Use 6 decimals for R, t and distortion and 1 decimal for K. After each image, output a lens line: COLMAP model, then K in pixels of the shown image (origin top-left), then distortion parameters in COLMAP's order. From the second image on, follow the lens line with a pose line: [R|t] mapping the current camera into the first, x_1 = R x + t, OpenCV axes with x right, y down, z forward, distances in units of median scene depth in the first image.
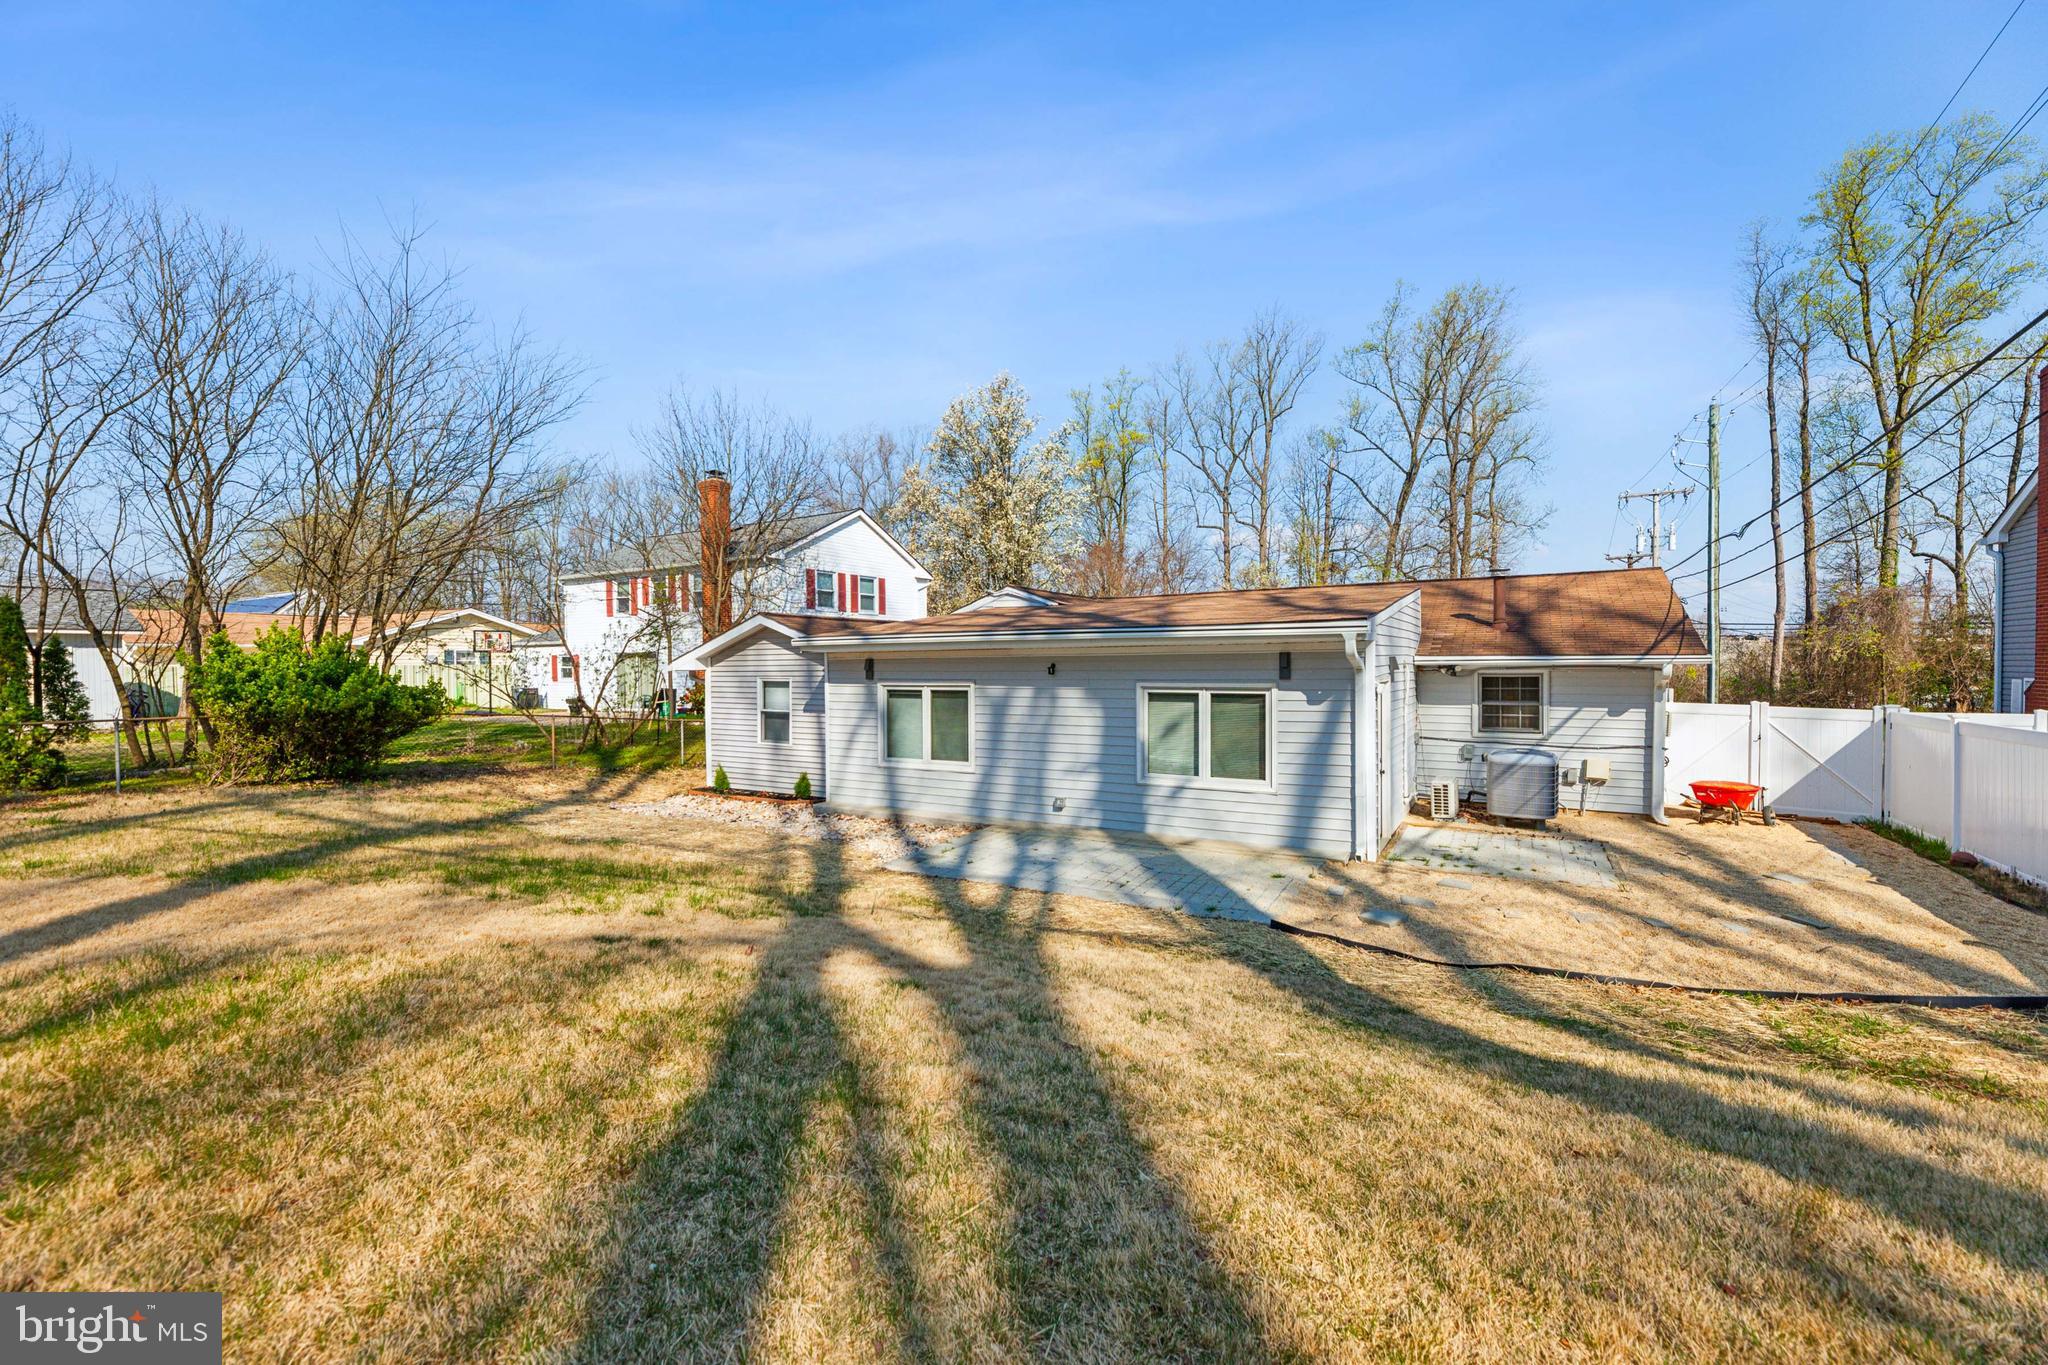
lens RADIAL K [[835.9, 0, 1024.0], [0, 835.9, 682.5], [0, 0, 1]] dist [-0.001033, -0.000353]
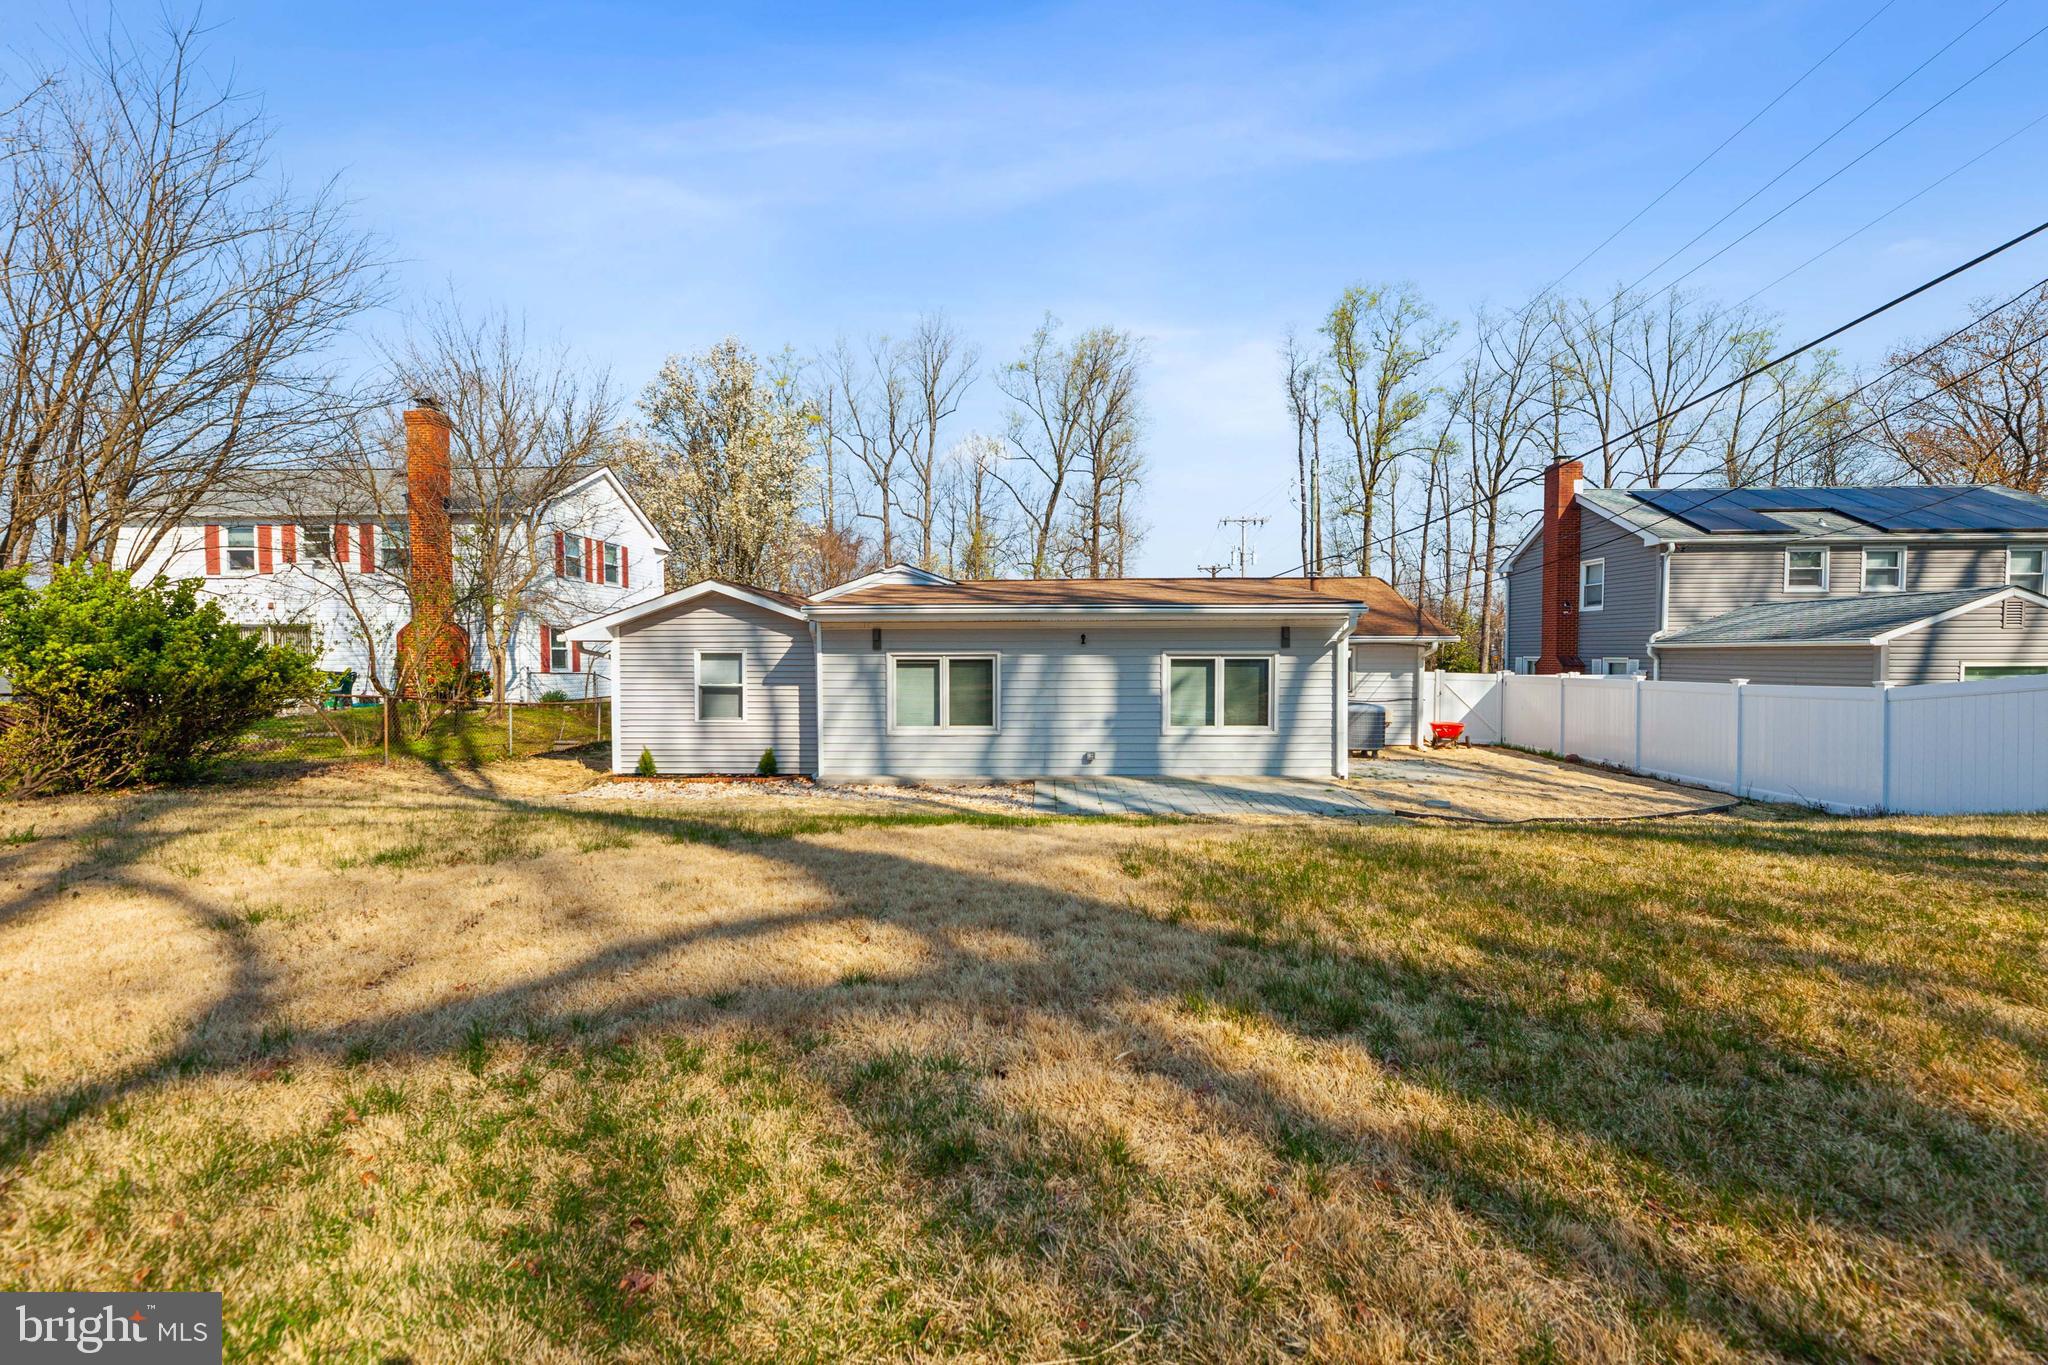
lens RADIAL K [[844.9, 0, 1032.4], [0, 844.9, 682.6], [0, 0, 1]] dist [0.000946, -0.000072]
pose [[0.876427, -0.010319, 0.481425, -0.225631], [0.005495, 0.999920, 0.011430, 0.011213], [-0.481504, -0.007372, 0.876413, 0.007947]]
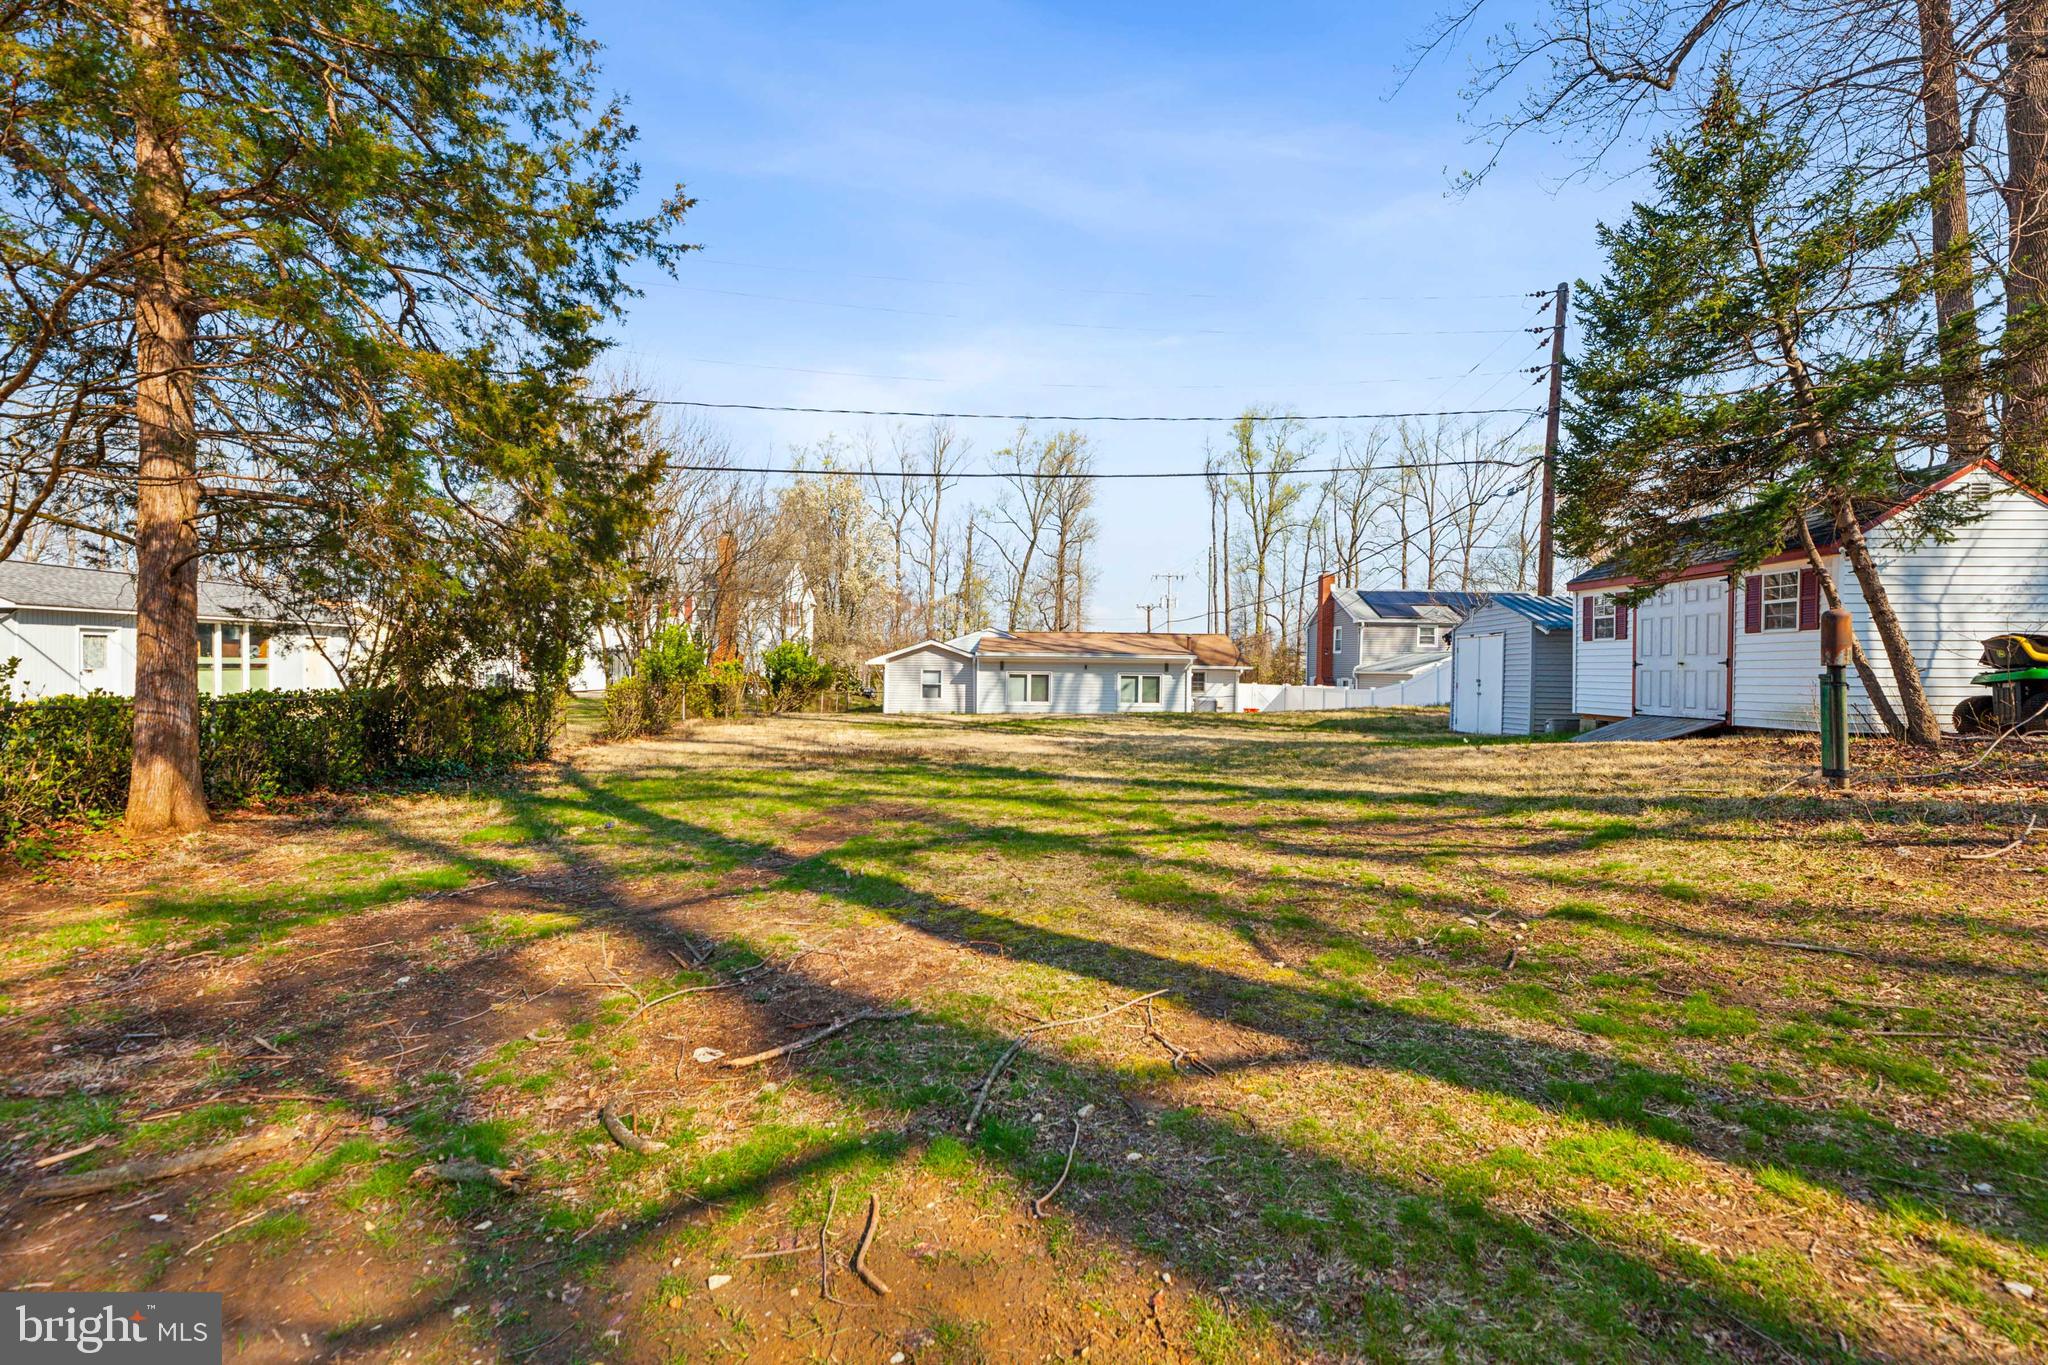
lens RADIAL K [[835.9, 0, 1024.0], [0, 835.9, 682.5], [0, 0, 1]] dist [-0.001033, -0.000353]
pose [[0.847496, 0.008749, 0.530729, -0.635814], [-0.008116, 0.999961, -0.003524, 0.018292], [-0.530739, -0.001321, 0.847534, -0.494279]]
